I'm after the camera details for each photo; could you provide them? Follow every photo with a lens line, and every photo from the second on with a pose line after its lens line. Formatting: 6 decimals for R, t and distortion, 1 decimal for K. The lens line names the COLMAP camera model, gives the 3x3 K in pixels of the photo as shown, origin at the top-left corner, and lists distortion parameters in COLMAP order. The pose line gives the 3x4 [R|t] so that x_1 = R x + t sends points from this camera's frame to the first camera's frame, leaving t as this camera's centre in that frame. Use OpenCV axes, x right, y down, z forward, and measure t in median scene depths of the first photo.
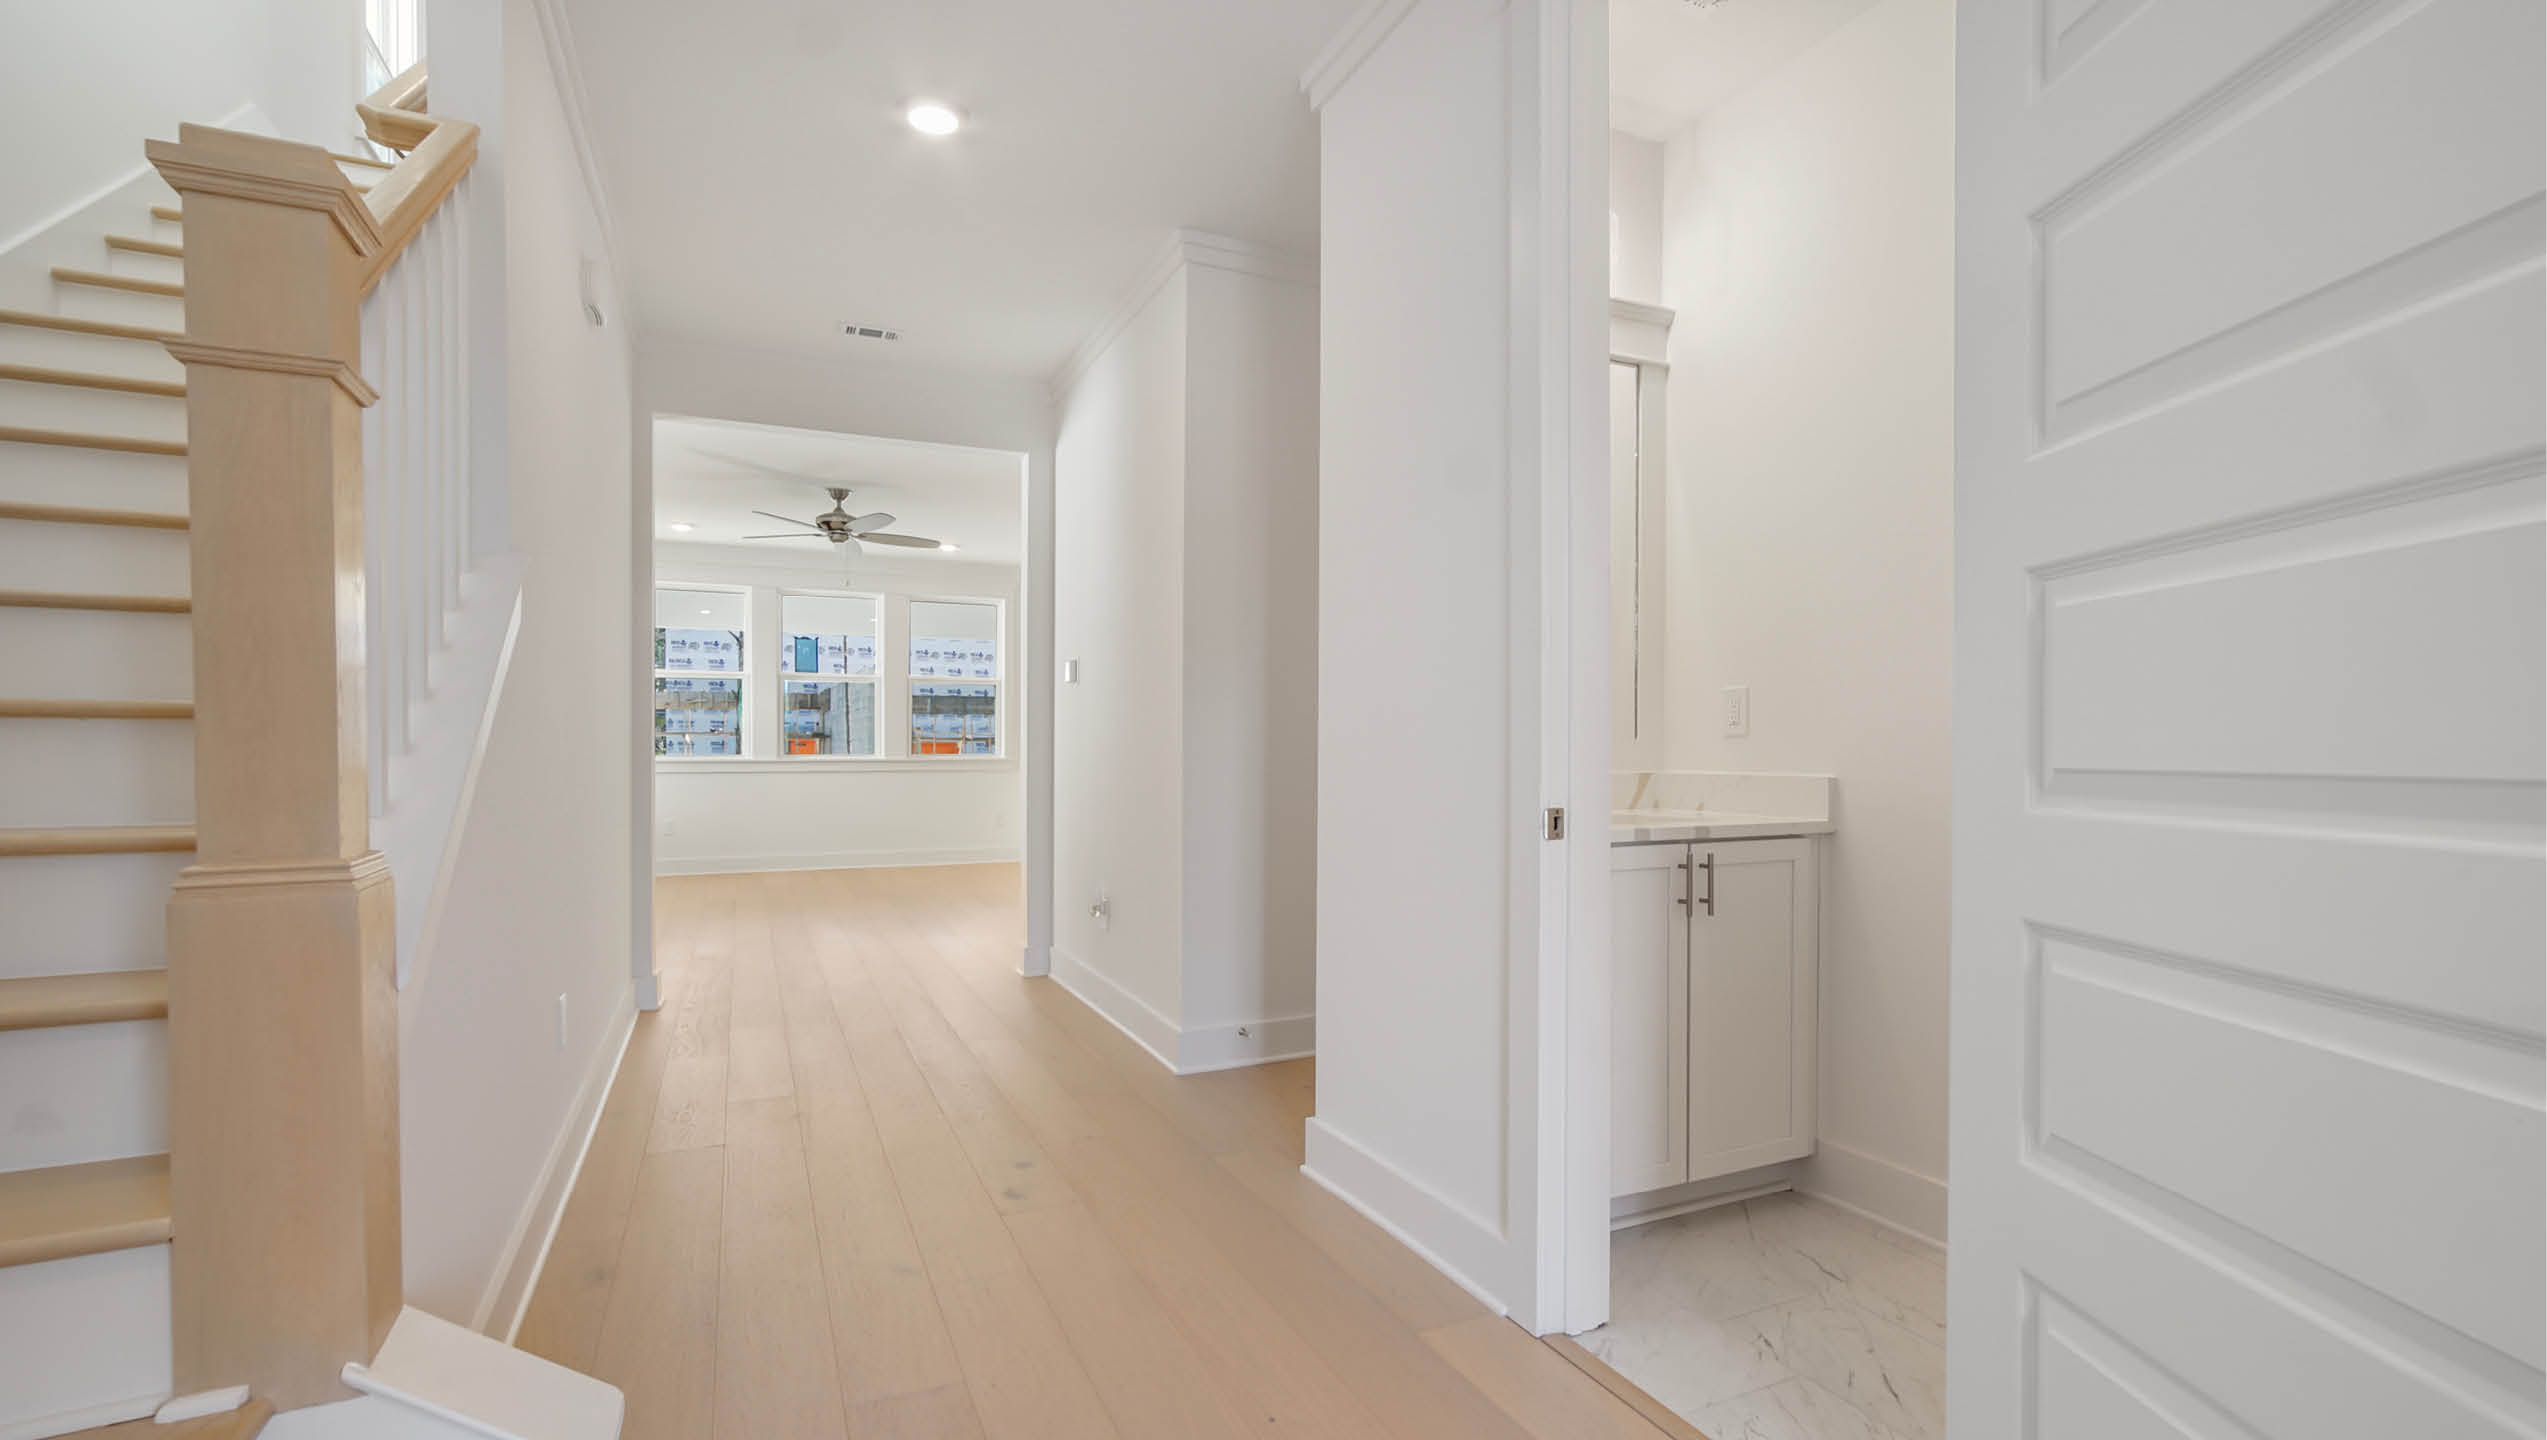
lens RADIAL K [[1064.3, 0, 1280.1], [0, 1064.3, 757.4], [0, 0, 1]] dist [0.000435, 0.000535]
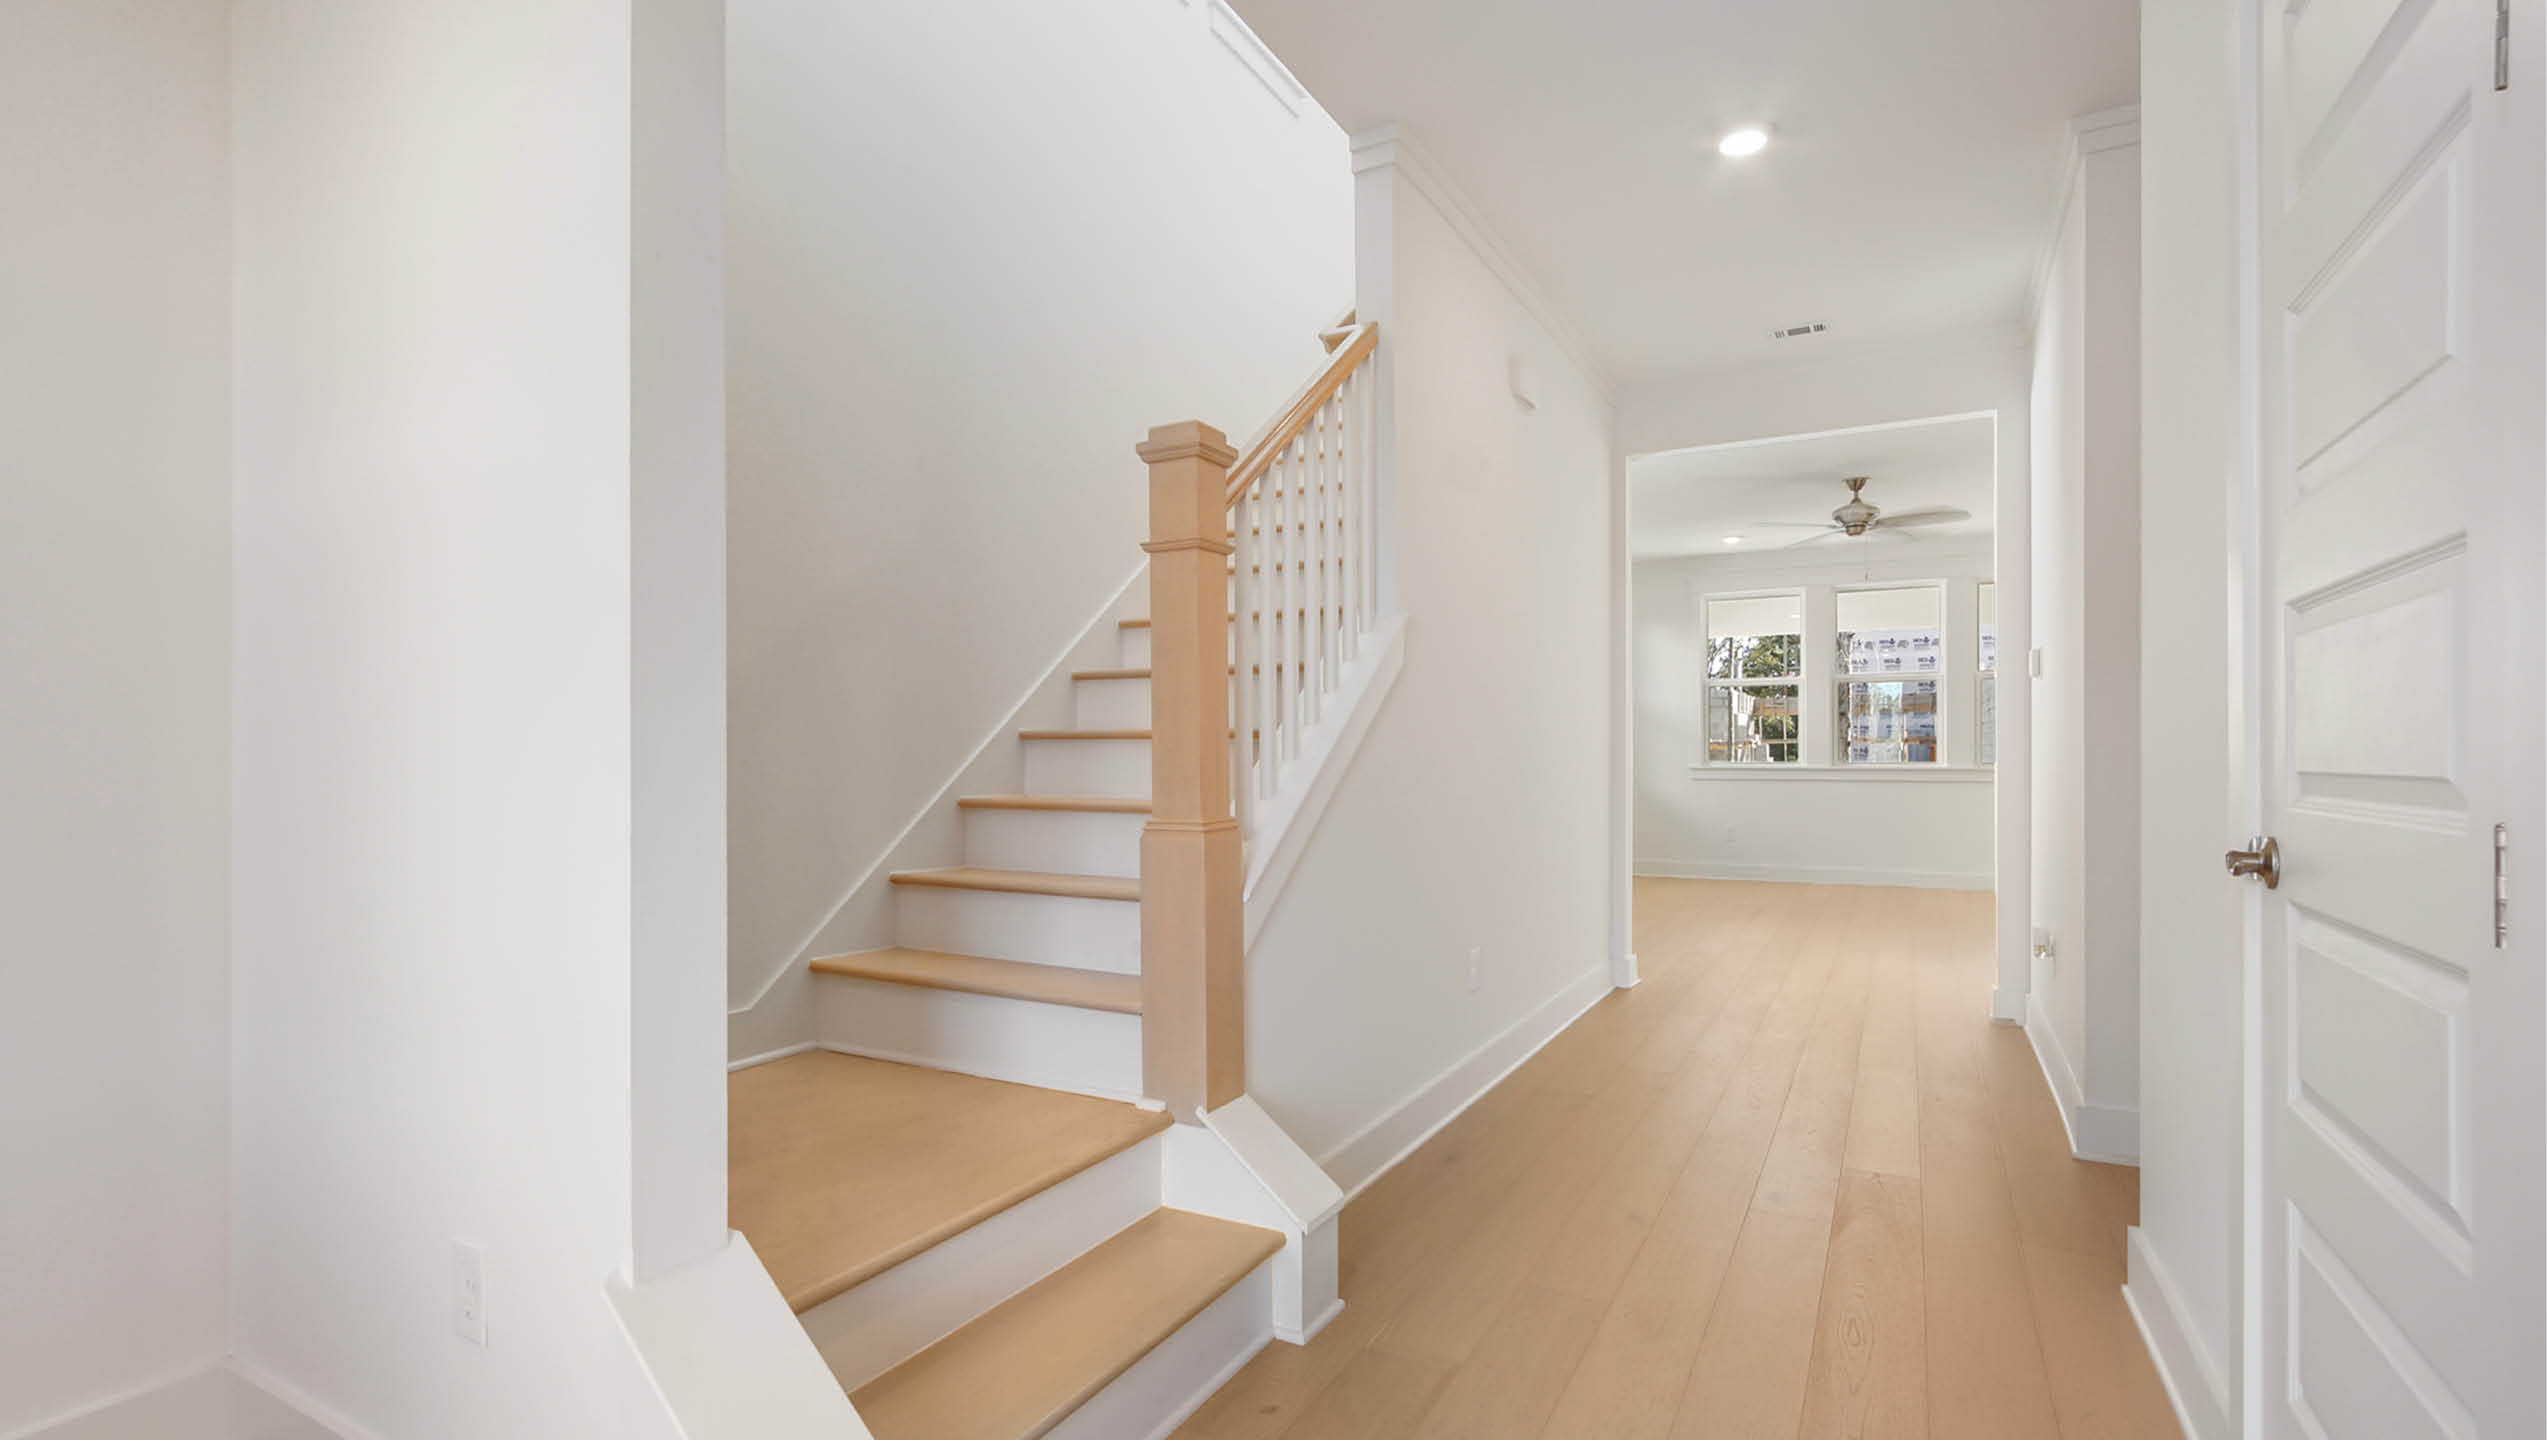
lens RADIAL K [[1137.7, 0, 1274.3], [0, 1137.7, 743.2], [0, 0, 1]] dist [0.000165, 0.000259]
pose [[0.588935, -0.012658, -0.808081, 0.176346], [-0.002869, 0.999838, -0.017753, 0.000675], [0.808175, 0.012774, 0.588804, -0.002683]]
